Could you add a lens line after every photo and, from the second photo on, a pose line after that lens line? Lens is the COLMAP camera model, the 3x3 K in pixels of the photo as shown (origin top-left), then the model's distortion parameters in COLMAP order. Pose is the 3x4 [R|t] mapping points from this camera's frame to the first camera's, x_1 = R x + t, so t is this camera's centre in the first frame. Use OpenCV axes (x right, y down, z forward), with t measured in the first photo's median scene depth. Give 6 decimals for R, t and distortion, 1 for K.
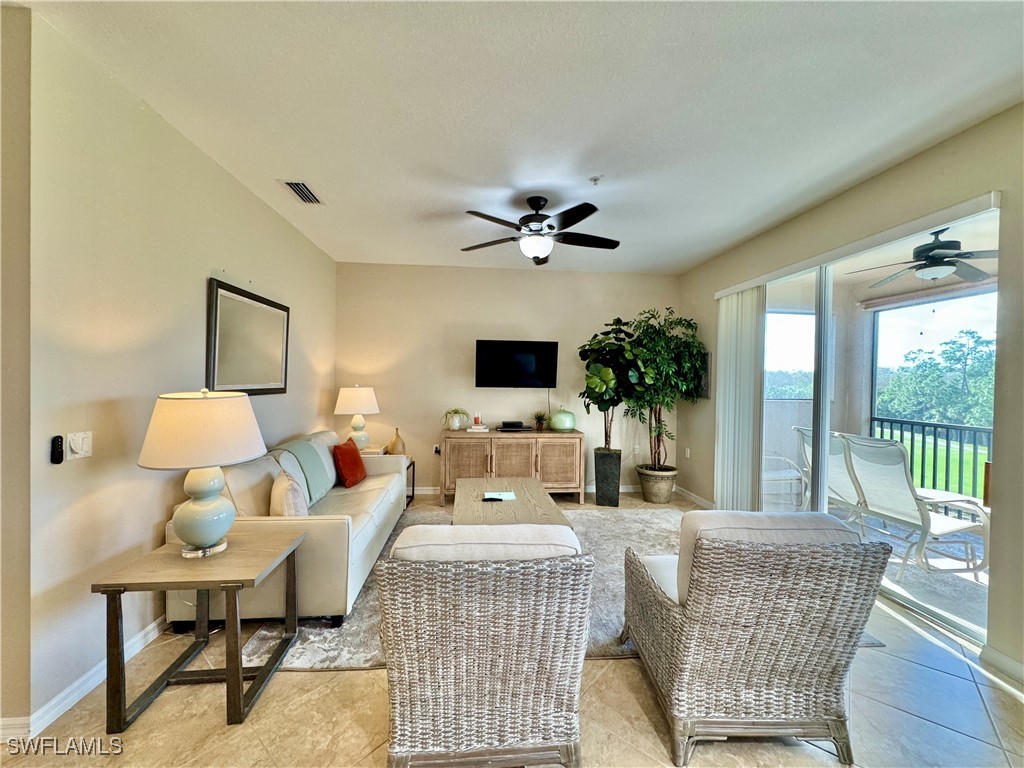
lens RADIAL K [[409.6, 0, 511.8], [0, 409.6, 385.6], [0, 0, 1]] dist [-0.001029, -0.000387]
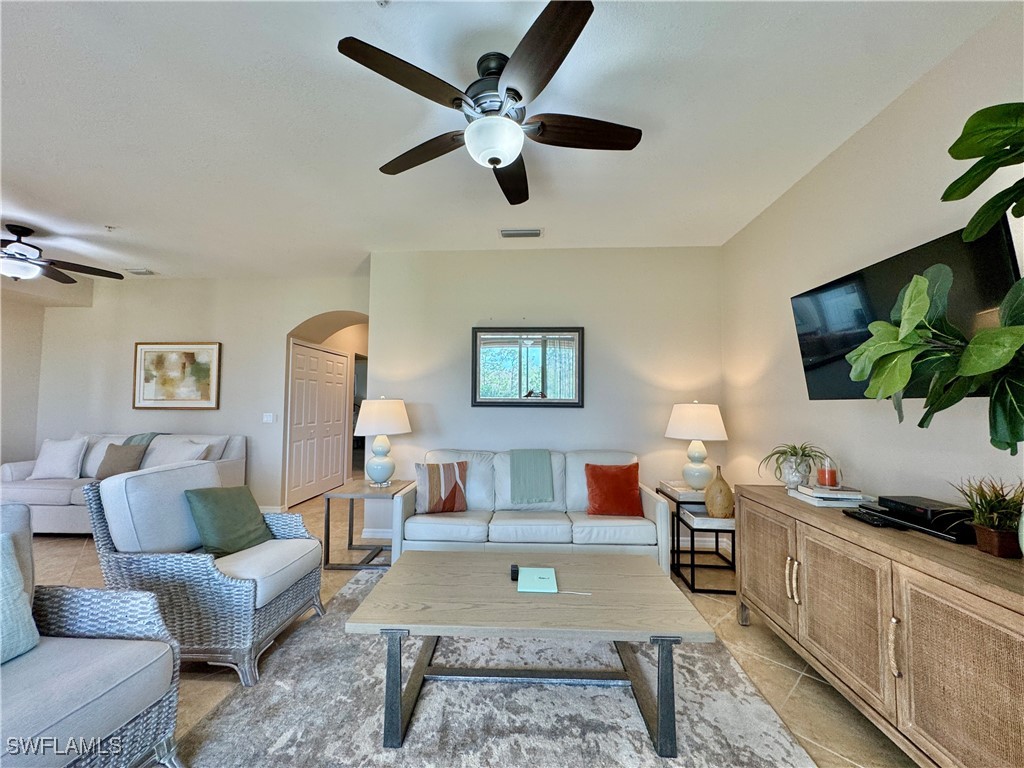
lens RADIAL K [[409.6, 0, 511.8], [0, 409.6, 385.6], [0, 0, 1]] dist [-0.001029, -0.000387]
pose [[-0.144491, -0.062468, -0.987532, 0.412715], [-0.023091, 0.997946, -0.059748, 0.022770], [0.989237, 0.014170, -0.145637, 0.761861]]
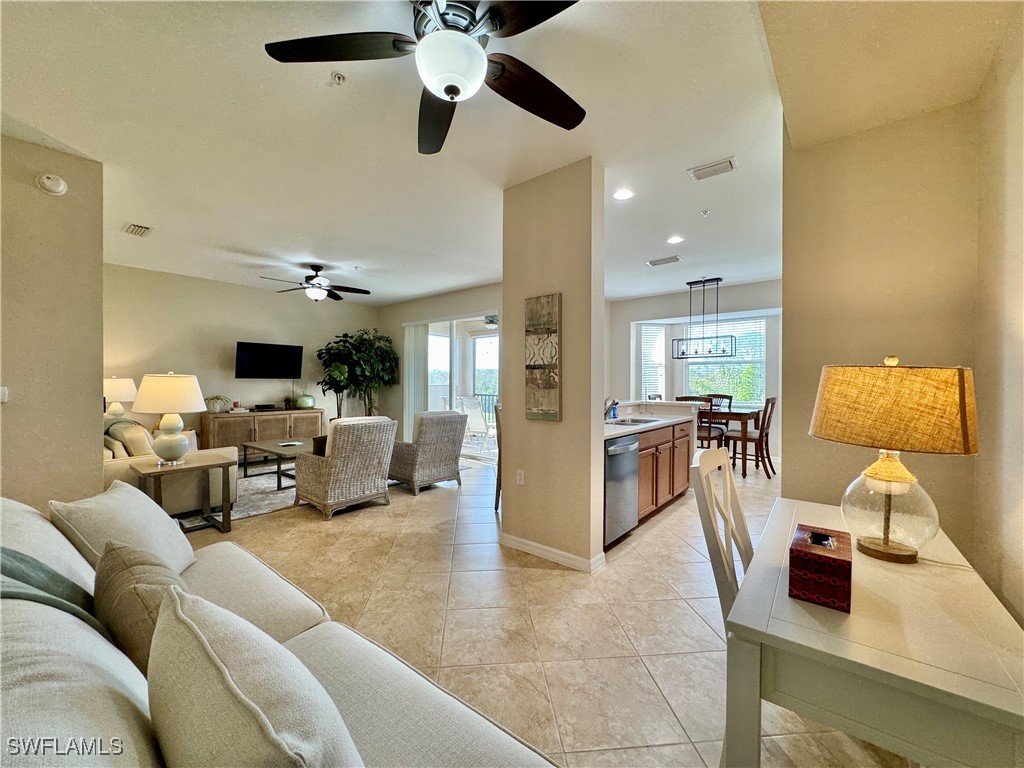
lens RADIAL K [[409.6, 0, 511.8], [0, 409.6, 385.6], [0, 0, 1]] dist [-0.001029, -0.000387]
pose [[0.704417, -0.016666, 0.709590, -0.400497], [0.015391, 0.999848, 0.008205, 0.030415], [-0.709619, 0.005142, 0.704567, -0.536593]]
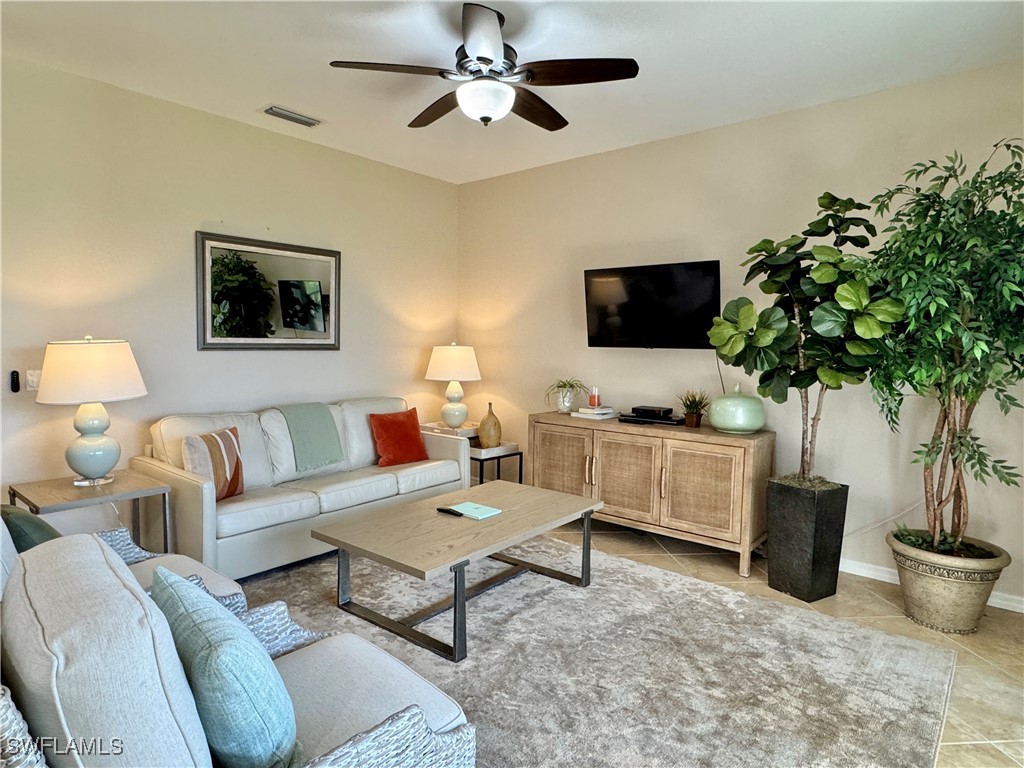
lens RADIAL K [[590.3, 0, 508.8], [0, 590.3, 391.4], [0, 0, 1]] dist [-0.014607, 0.000653]
pose [[0.699008, 0.057052, -0.712834, 0.483629], [-0.013575, 0.997692, 0.066539, 0.013932], [0.714985, -0.036834, 0.698169, 0.289790]]
